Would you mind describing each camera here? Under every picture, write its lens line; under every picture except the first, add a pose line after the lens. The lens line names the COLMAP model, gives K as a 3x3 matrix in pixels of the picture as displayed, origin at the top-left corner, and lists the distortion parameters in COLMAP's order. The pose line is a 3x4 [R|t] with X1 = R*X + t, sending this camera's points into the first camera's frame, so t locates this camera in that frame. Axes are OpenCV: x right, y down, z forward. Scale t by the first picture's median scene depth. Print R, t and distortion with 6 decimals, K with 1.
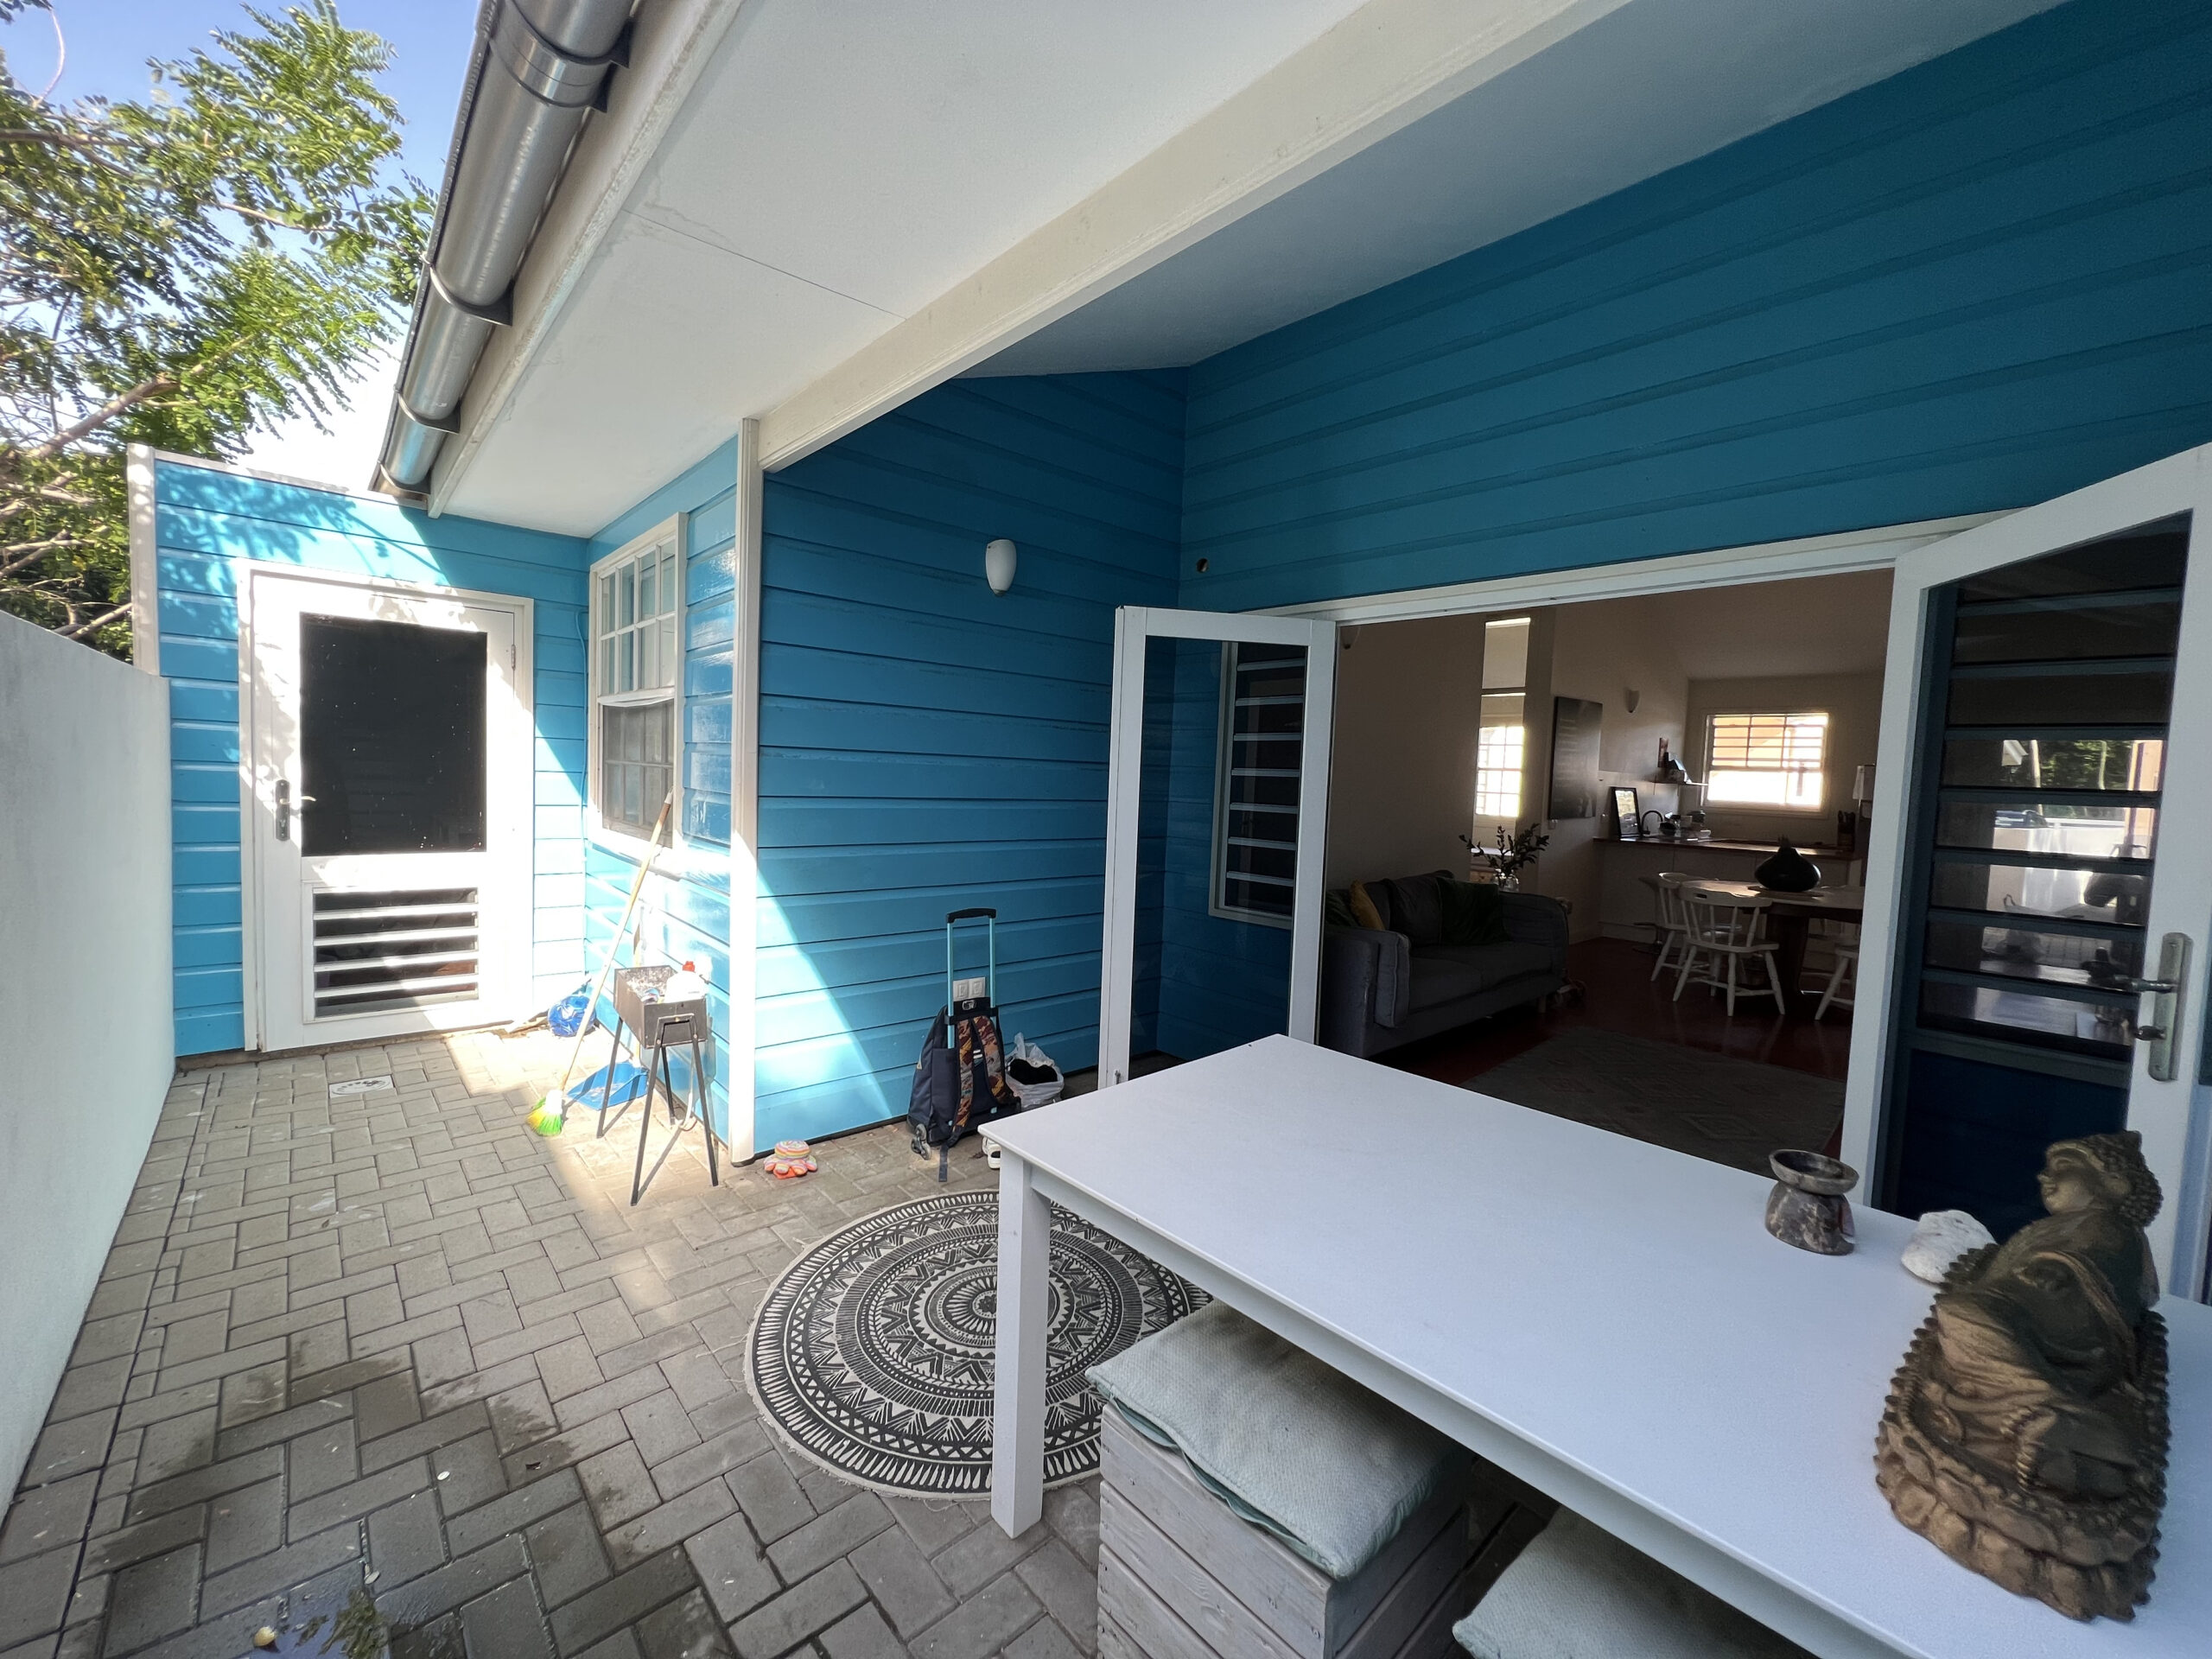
lens RADIAL K [[884.0, 0, 1109.6], [0, 884.0, 825.5], [0, 0, 1]] dist [-0.001054, -0.000289]
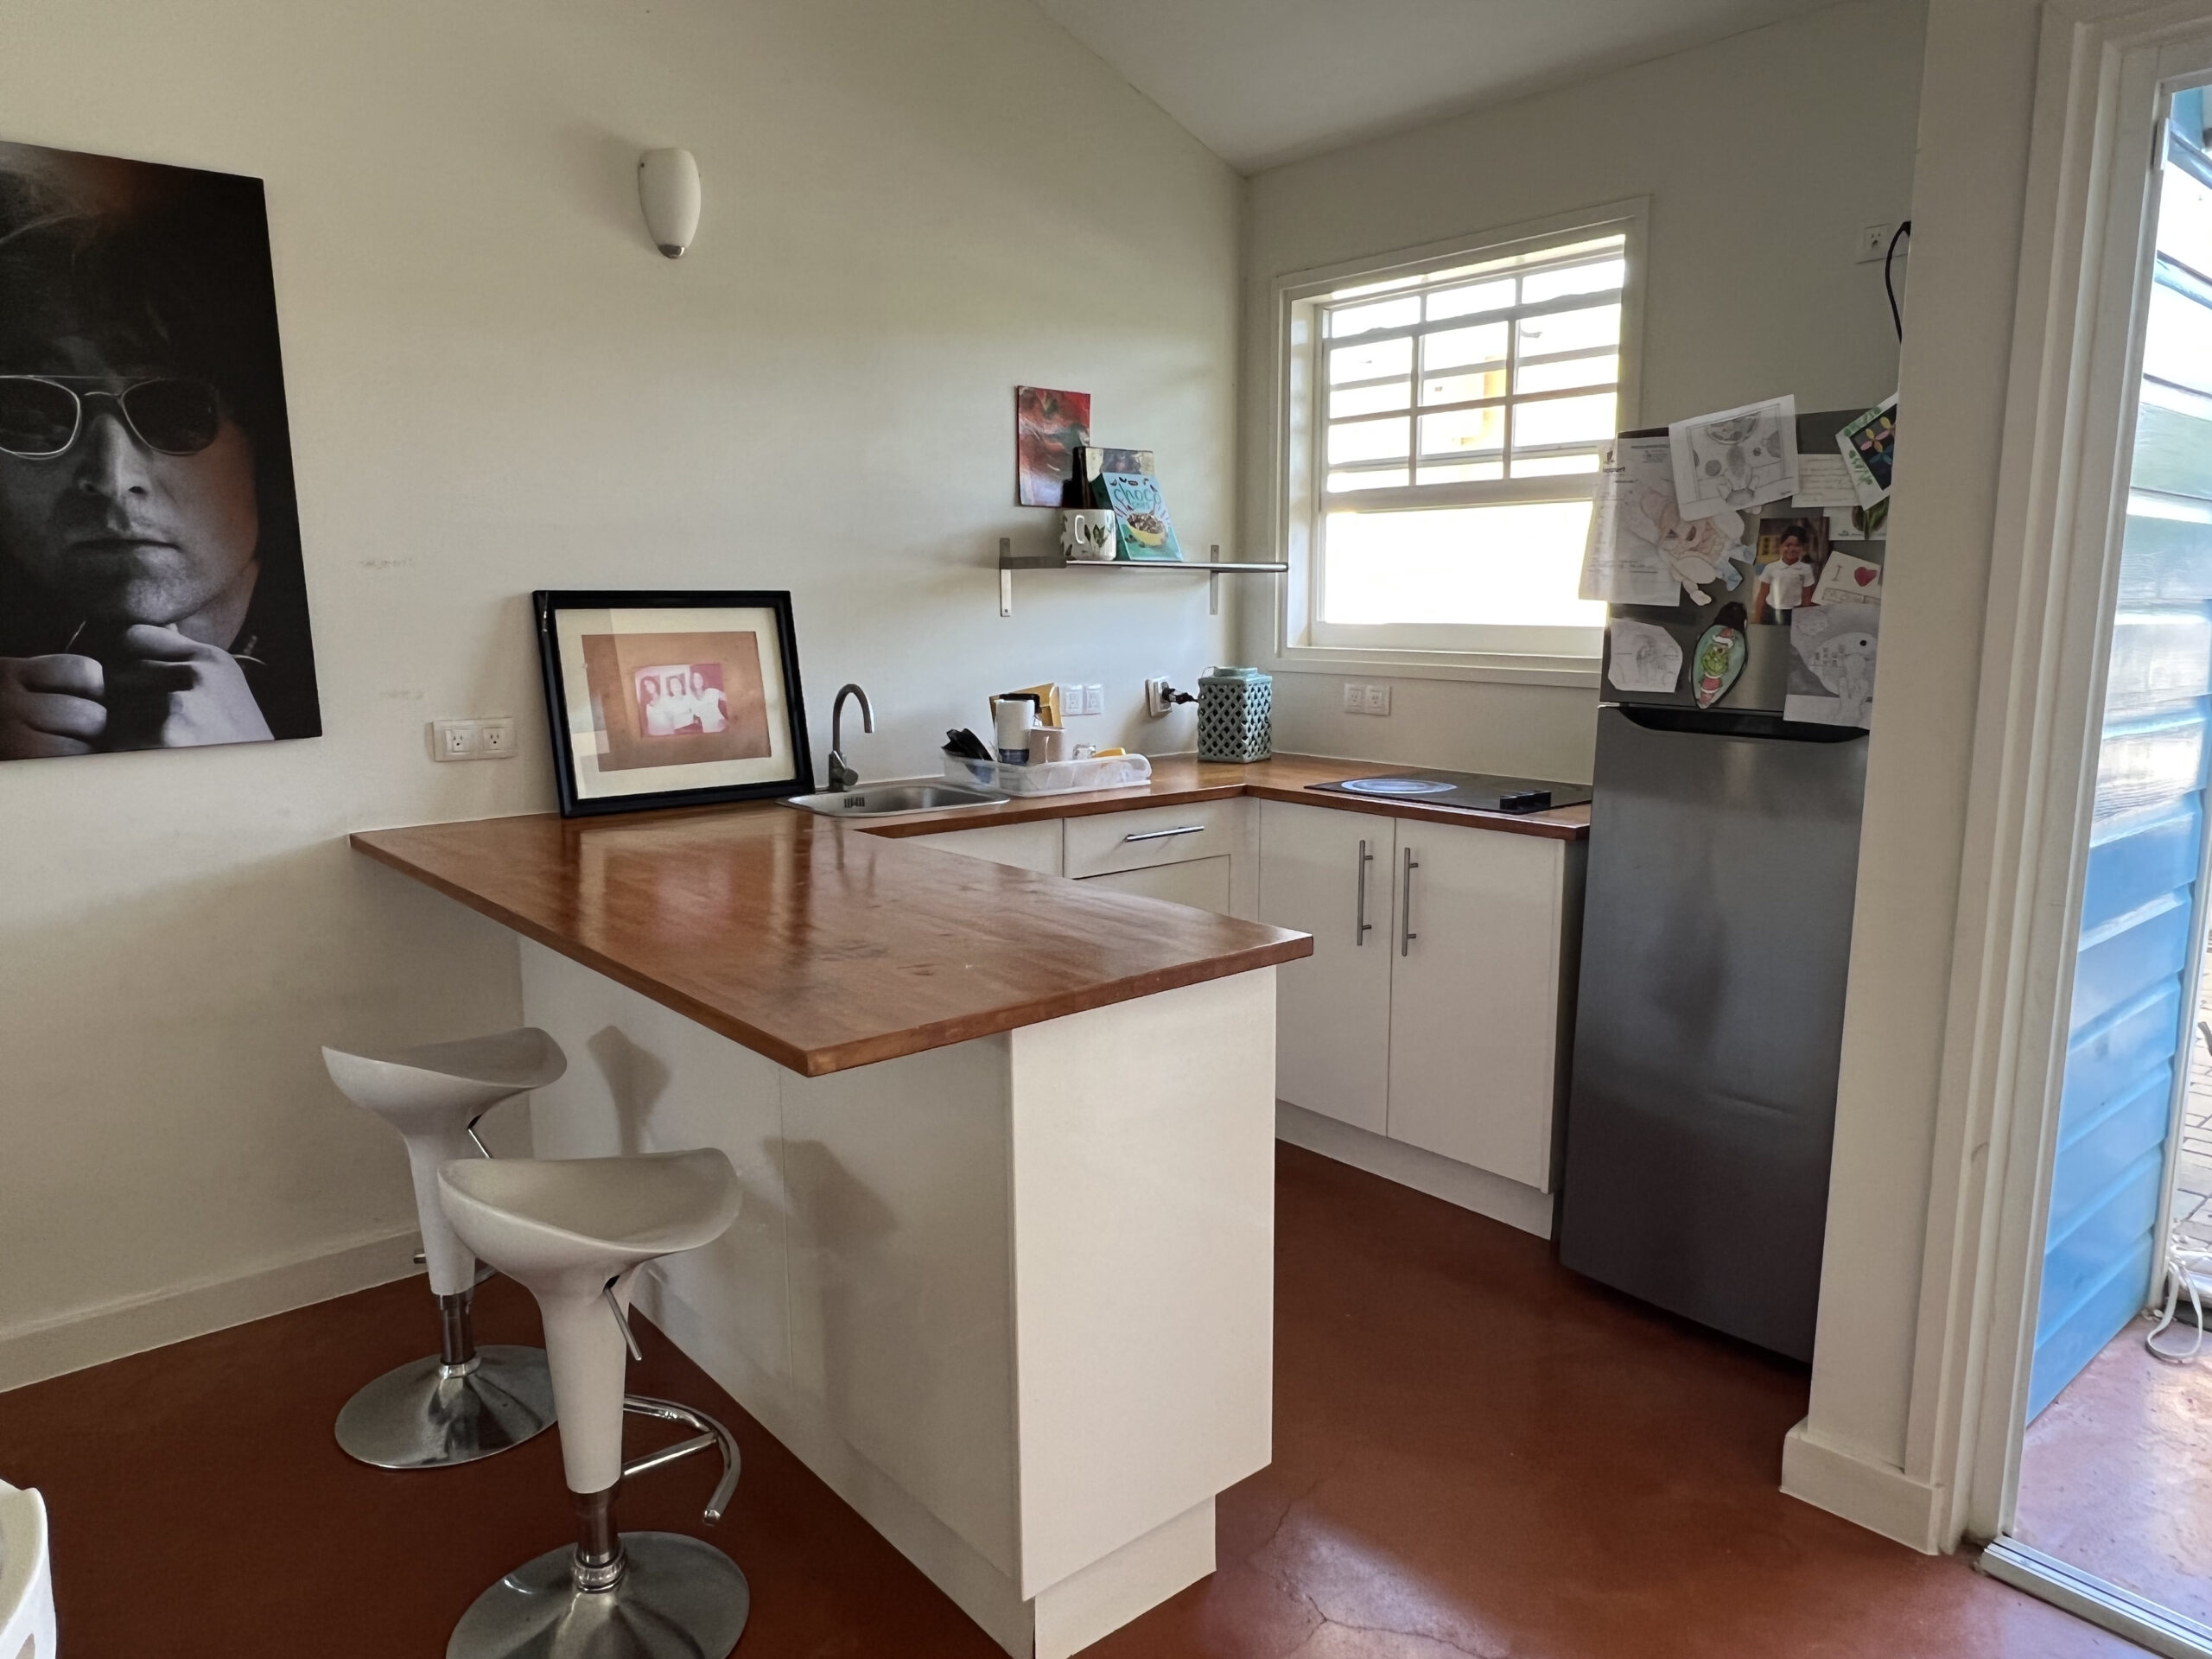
lens RADIAL K [[1460.3, 0, 1112.9], [0, 1460.3, 824.2], [0, 0, 1]] dist [-0.009342, -0.000509]
pose [[0.998479, -0.035852, -0.041886, 0.800010], [0.039692, 0.994708, 0.094762, -0.016257], [0.038267, -0.096281, 0.994618, 0.692718]]
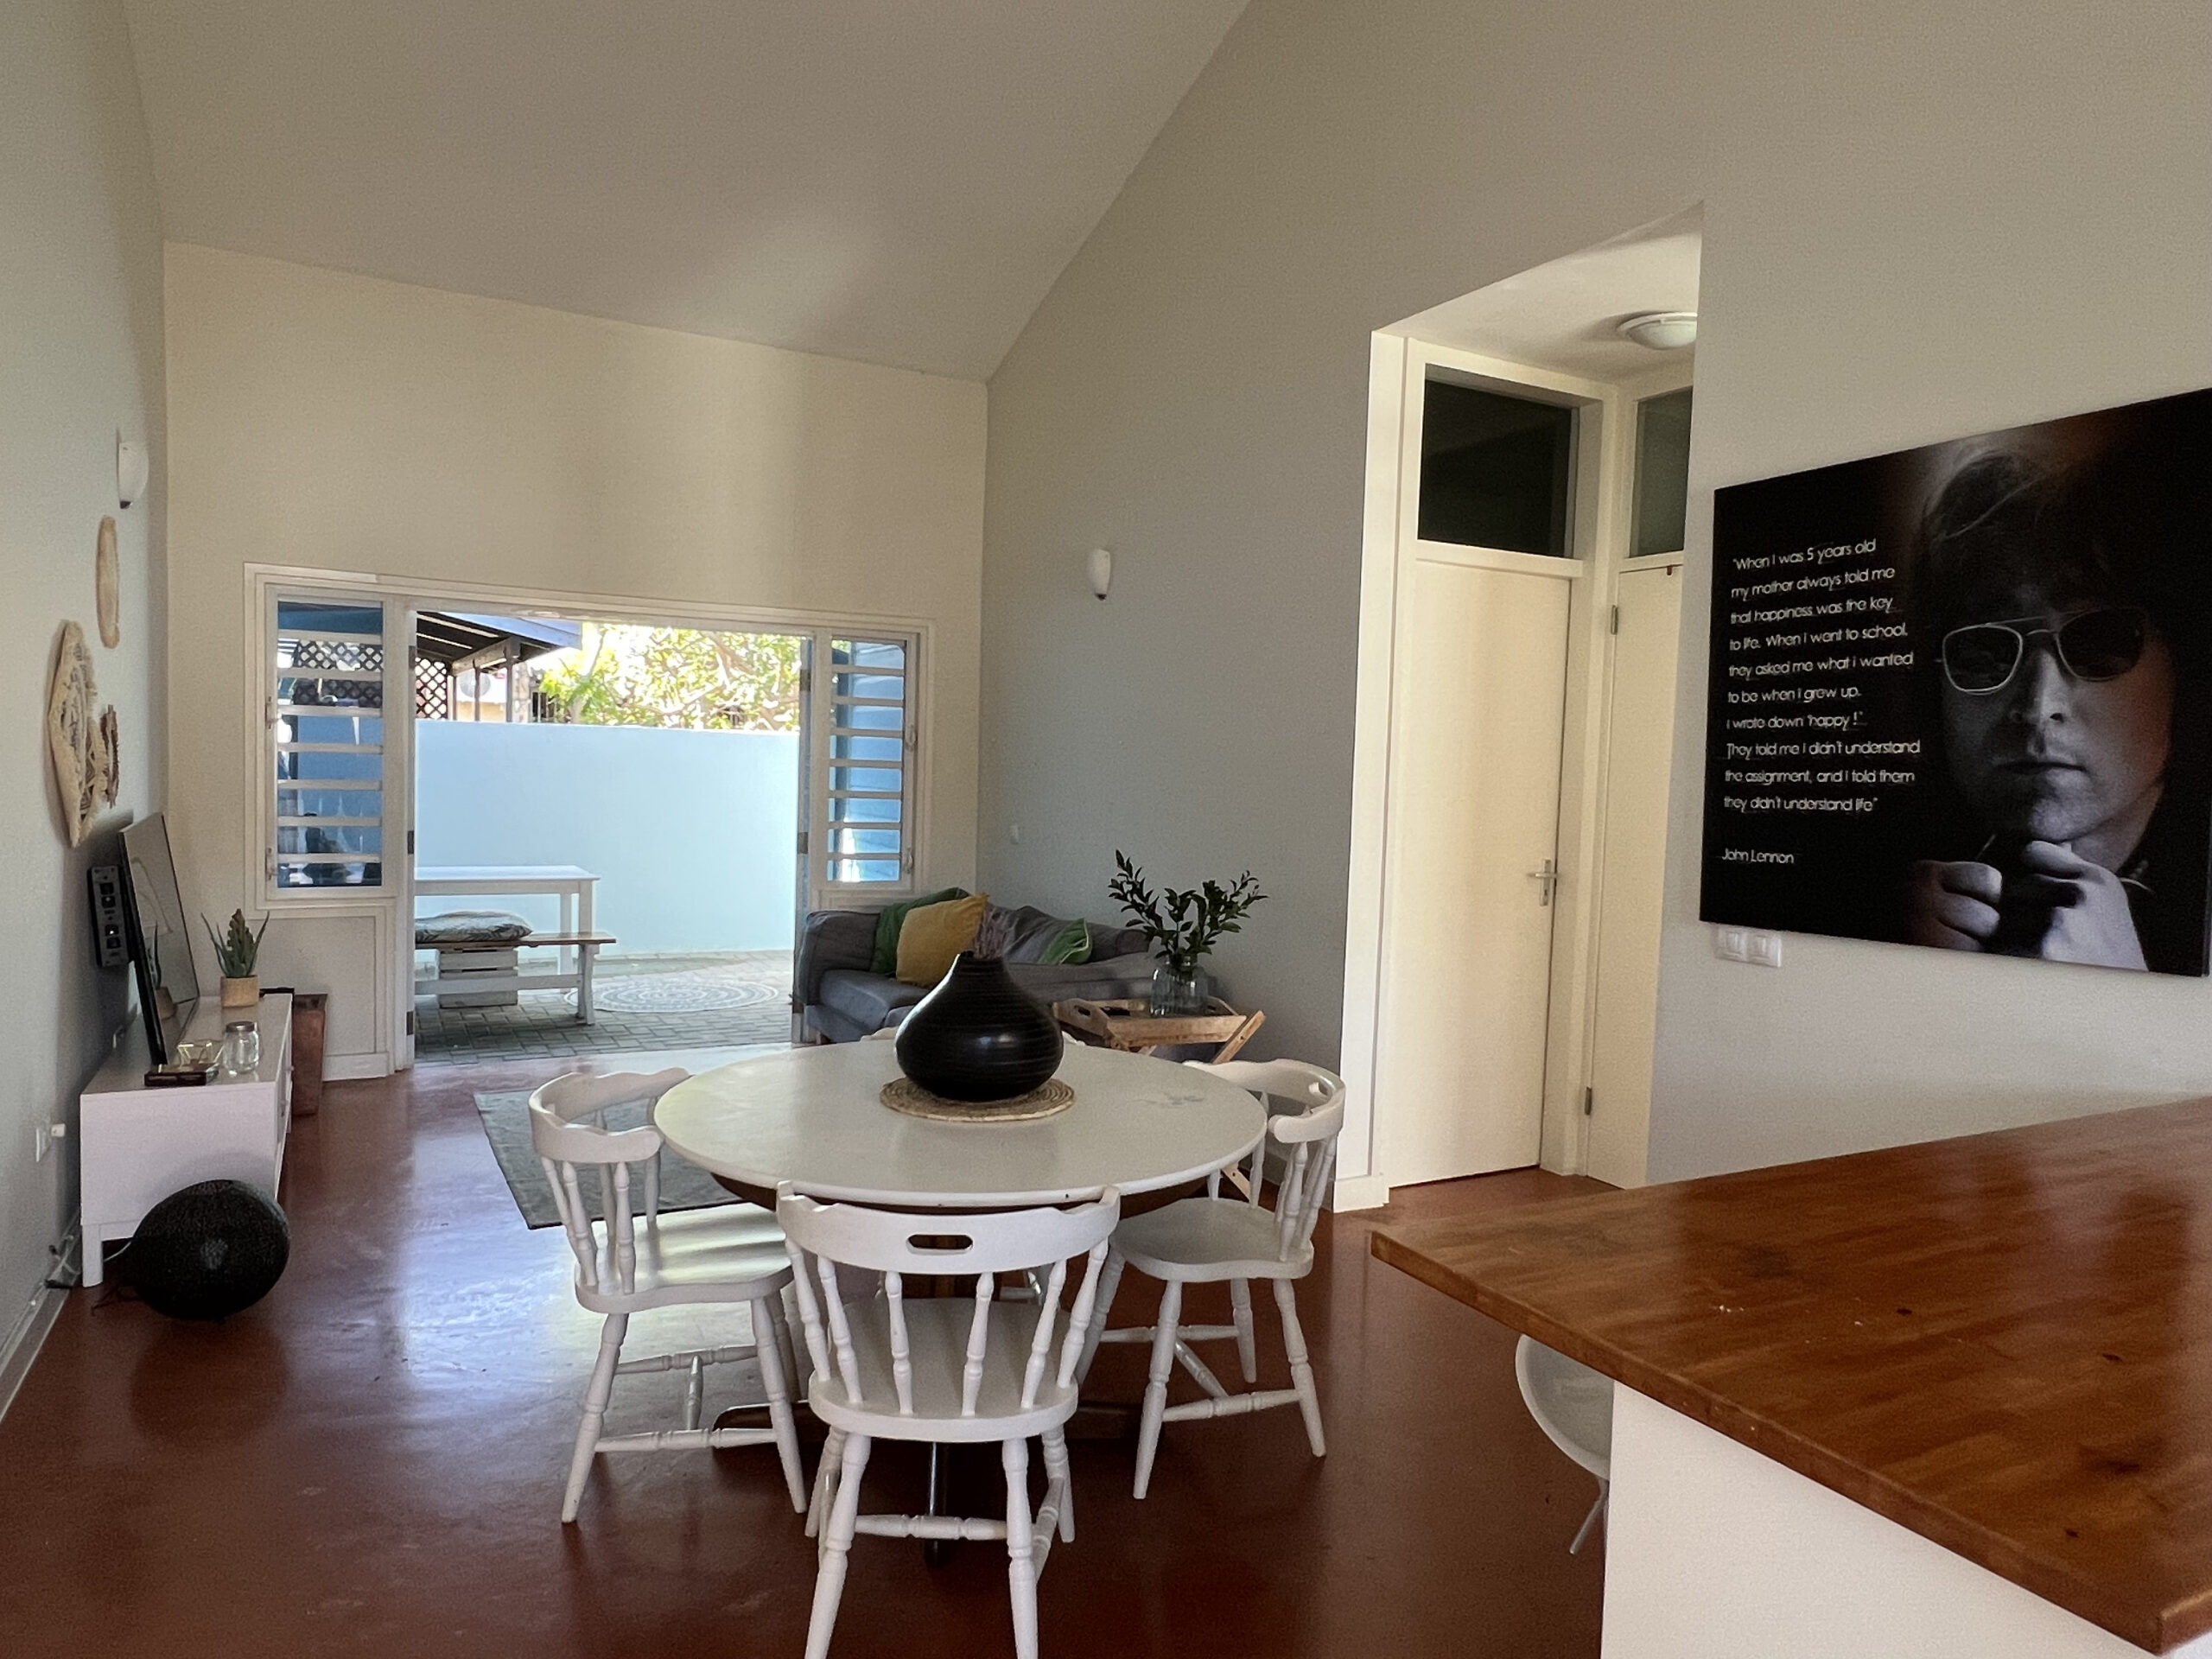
lens RADIAL K [[1390.2, 0, 1103.6], [0, 1390.2, 833.7], [0, 0, 1]] dist [0.004098, -0.005414]
pose [[-0.248250, 0.002912, -0.968692, 0.959547], [-0.099766, 0.994601, 0.028557, -0.028467], [0.963545, 0.103732, -0.246619, 0.895100]]
